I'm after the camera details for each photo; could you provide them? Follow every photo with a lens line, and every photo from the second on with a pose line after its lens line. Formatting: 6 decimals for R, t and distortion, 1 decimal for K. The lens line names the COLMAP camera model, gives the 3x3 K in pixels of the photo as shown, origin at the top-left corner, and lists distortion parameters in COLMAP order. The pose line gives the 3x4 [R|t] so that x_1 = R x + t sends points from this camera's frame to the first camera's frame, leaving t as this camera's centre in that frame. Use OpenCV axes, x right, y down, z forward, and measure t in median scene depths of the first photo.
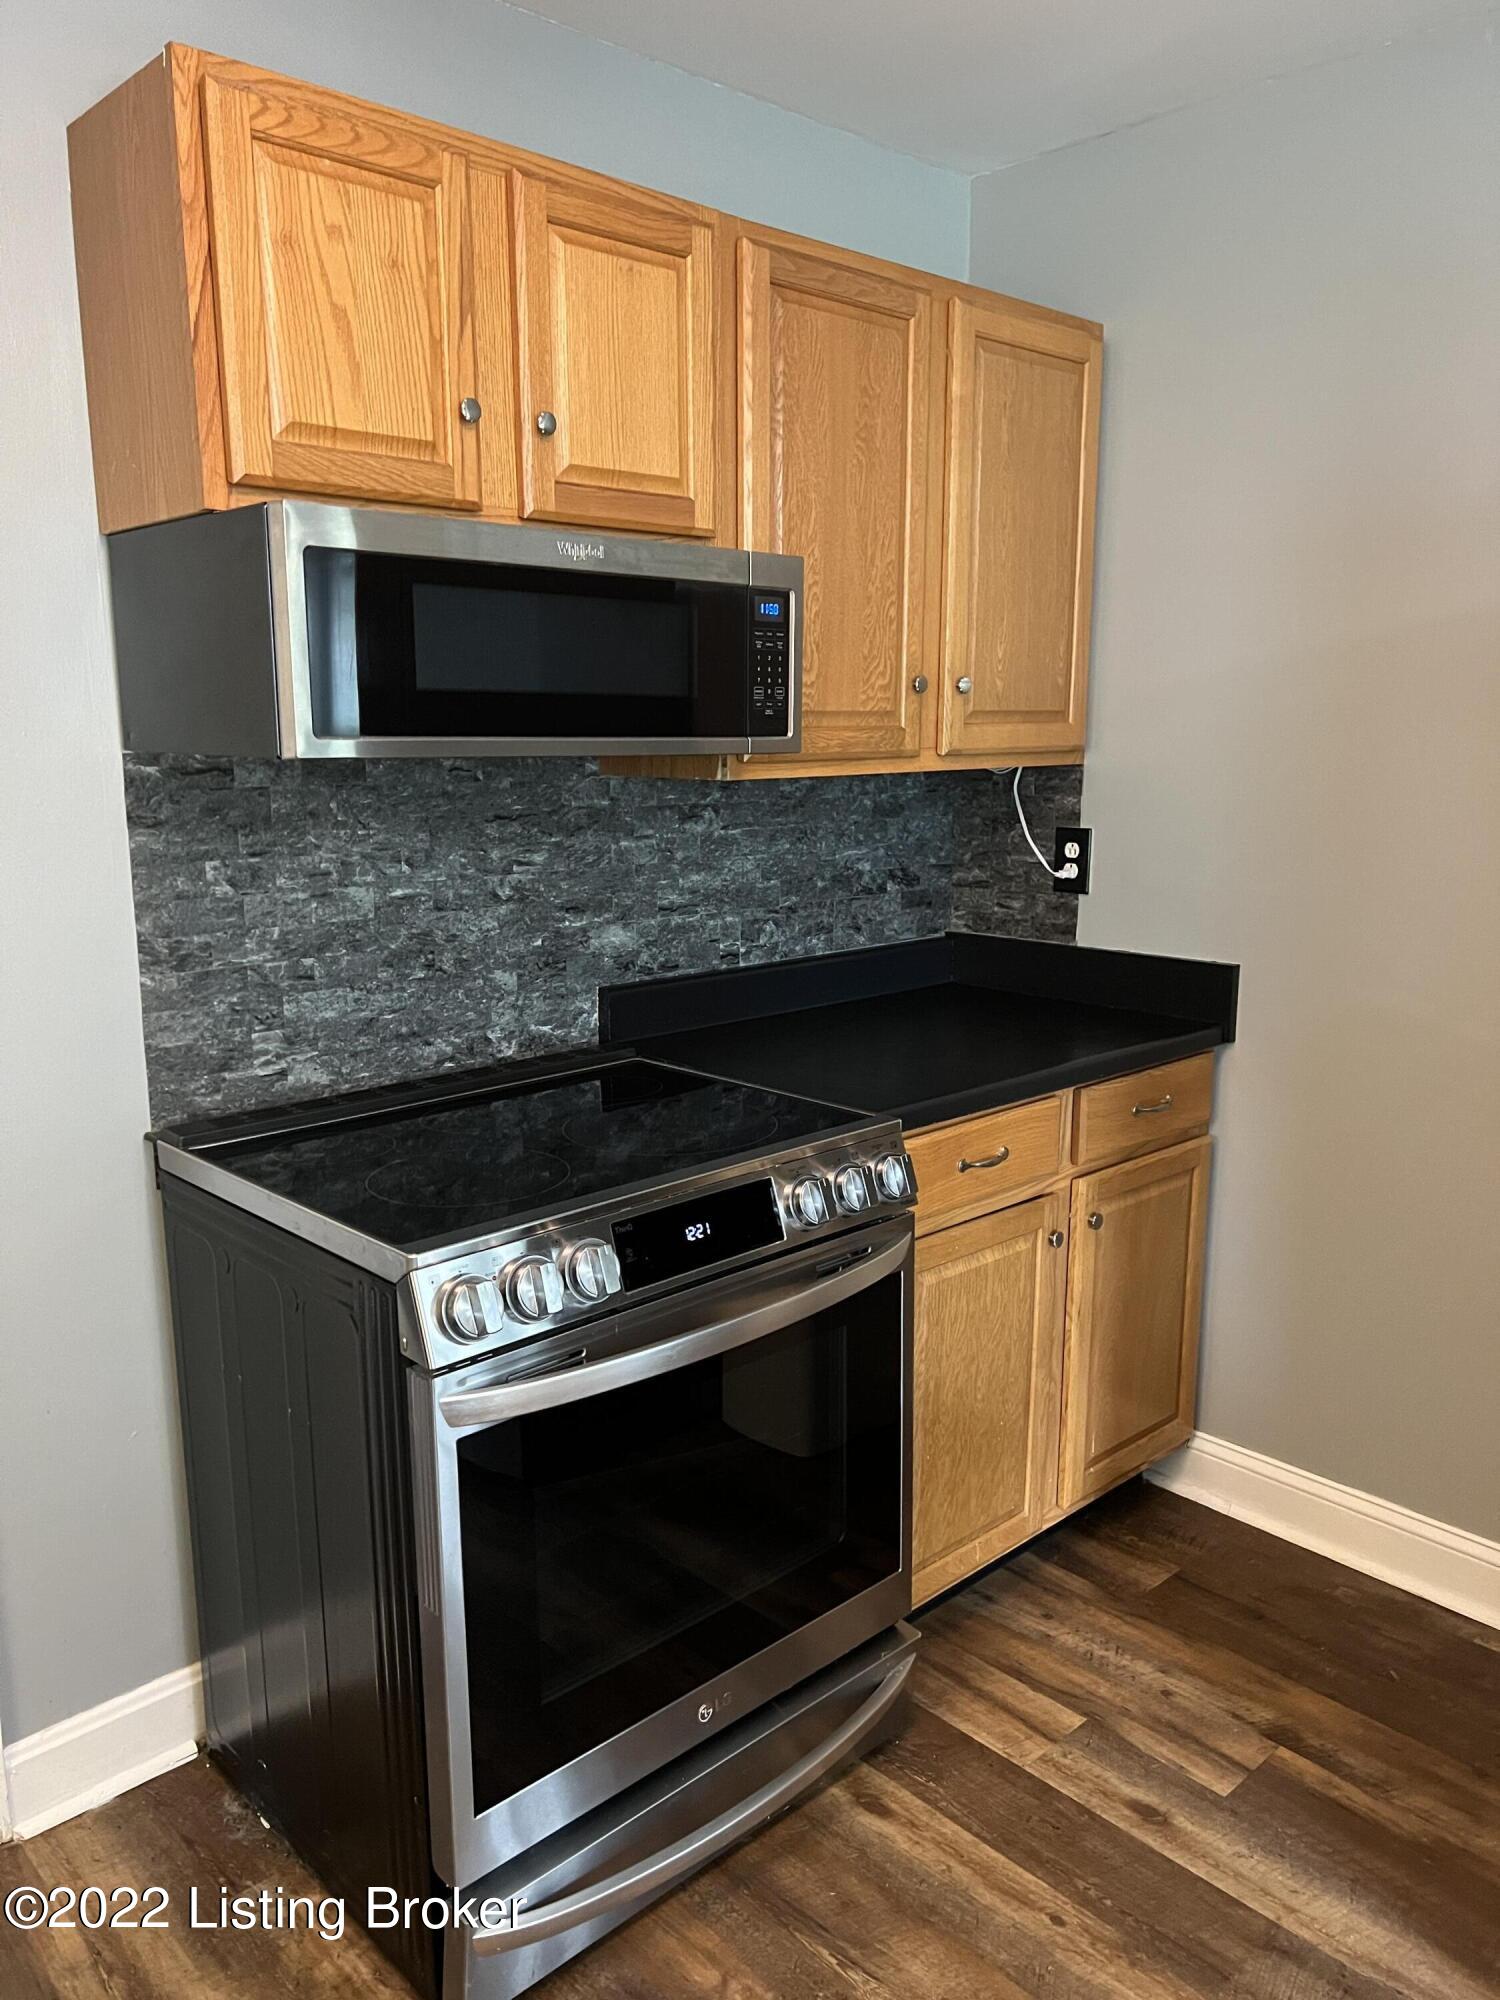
lens RADIAL K [[1505.9, 0, 719.4], [0, 1505.9, 1006.3], [0, 0, 1]] dist [0.049812, -0.055342]
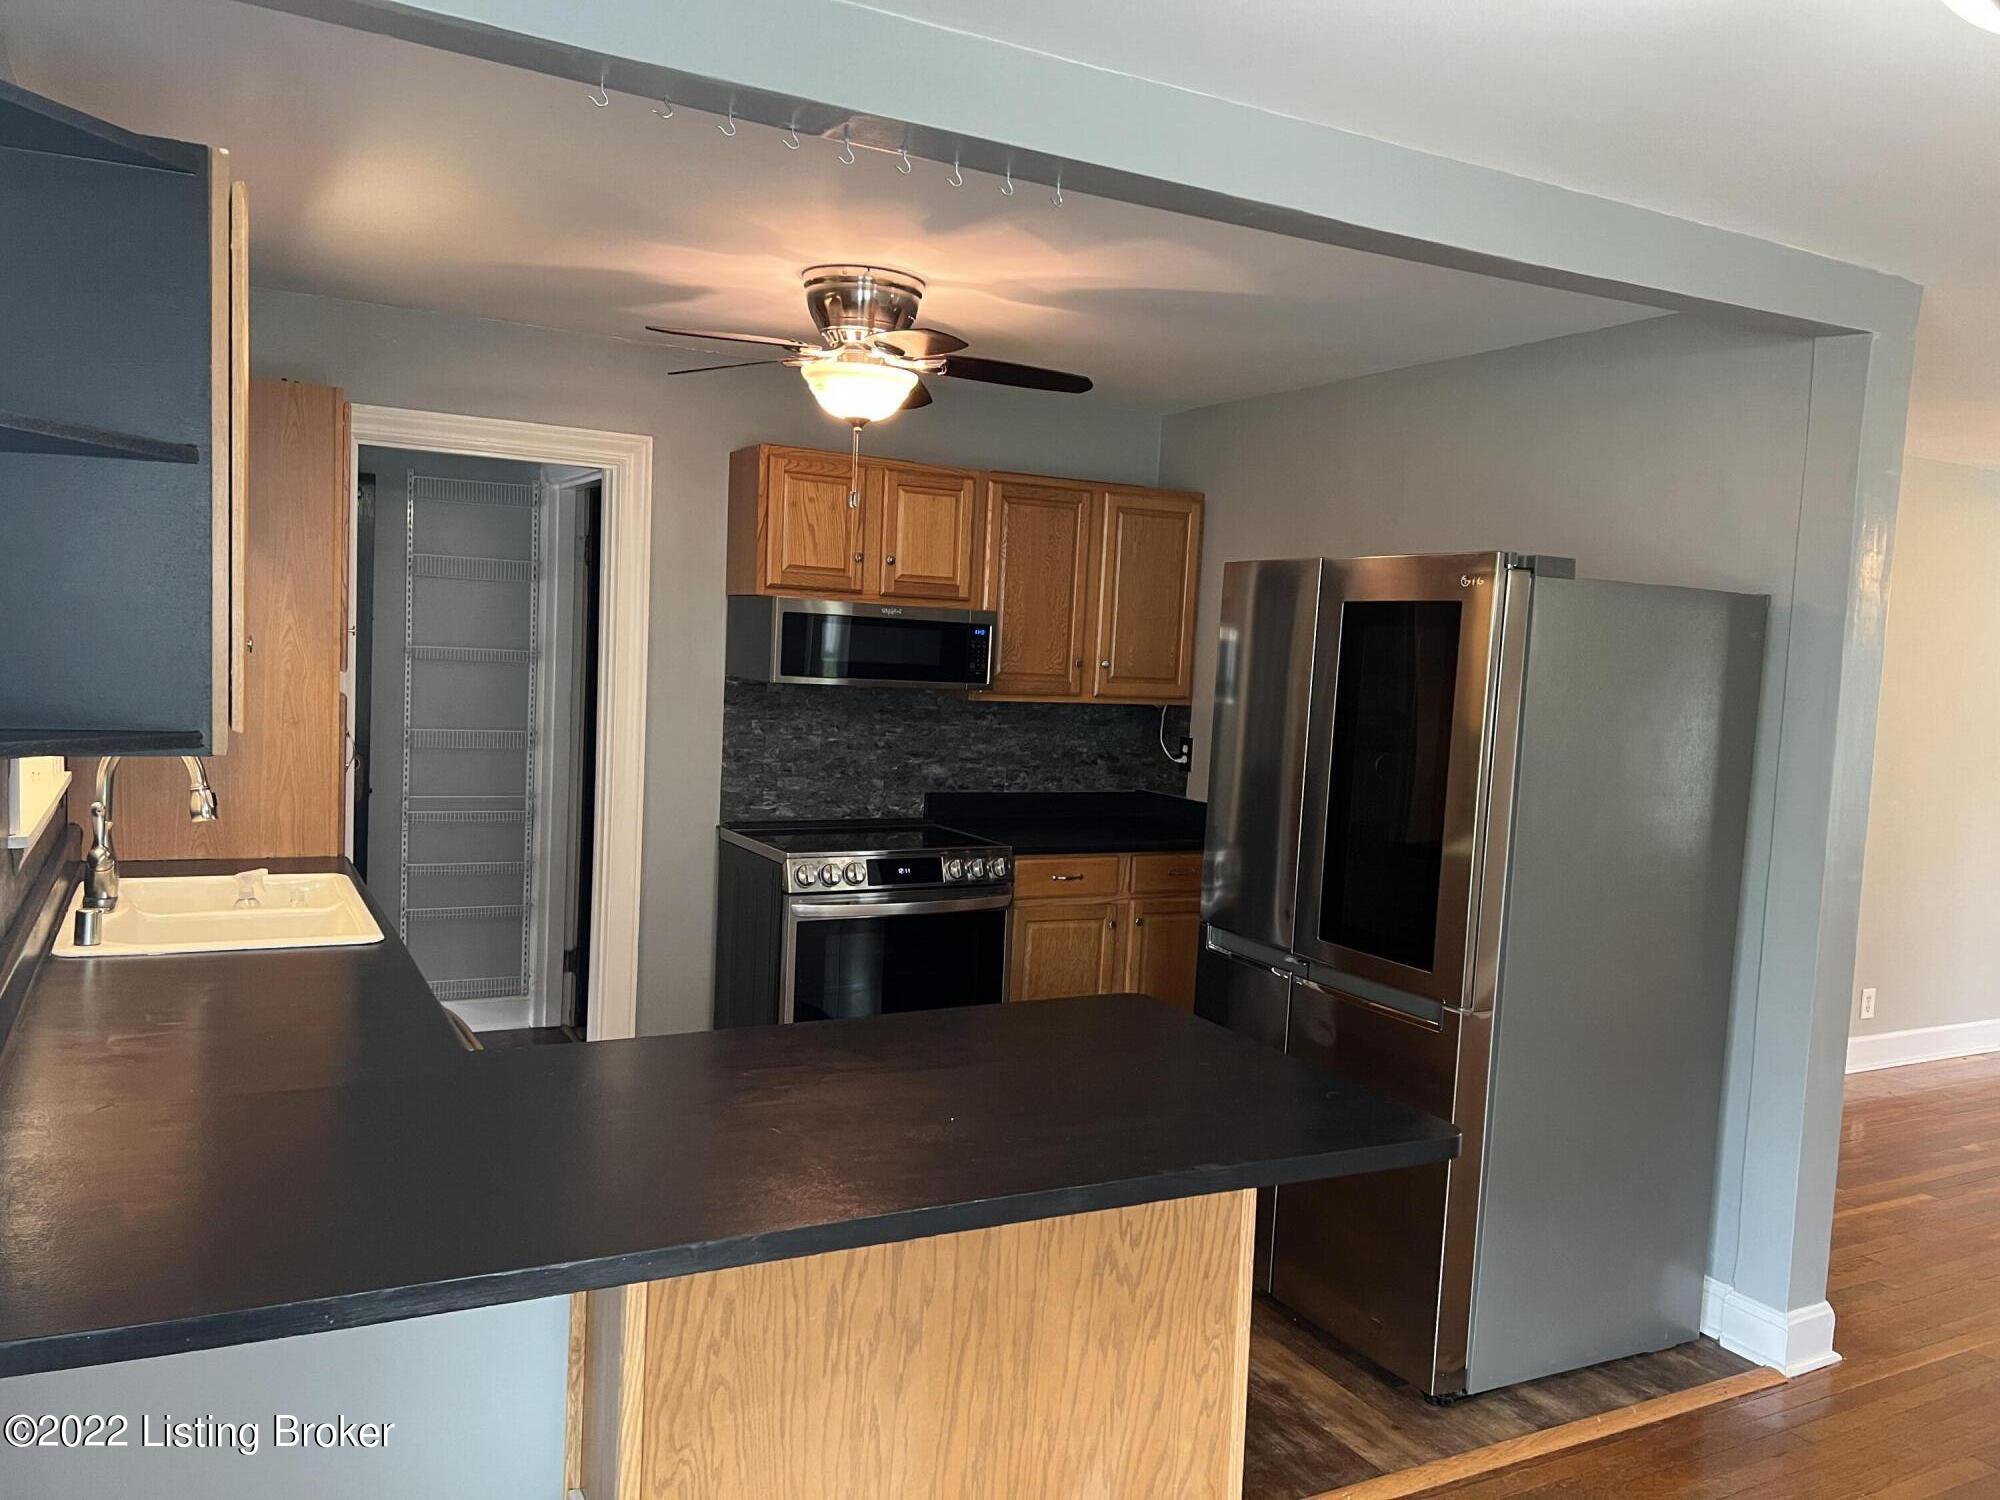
lens RADIAL K [[1505.9, 0, 999.8], [0, 1505.9, 761.7], [0, 0, 1]] dist [0.049812, -0.055342]
pose [[0.968291, 0.073547, -0.238752, 0.562956], [-0.098268, 0.990774, -0.093333, 0.141656], [0.229685, 0.113836, 0.966585, -1.119455]]
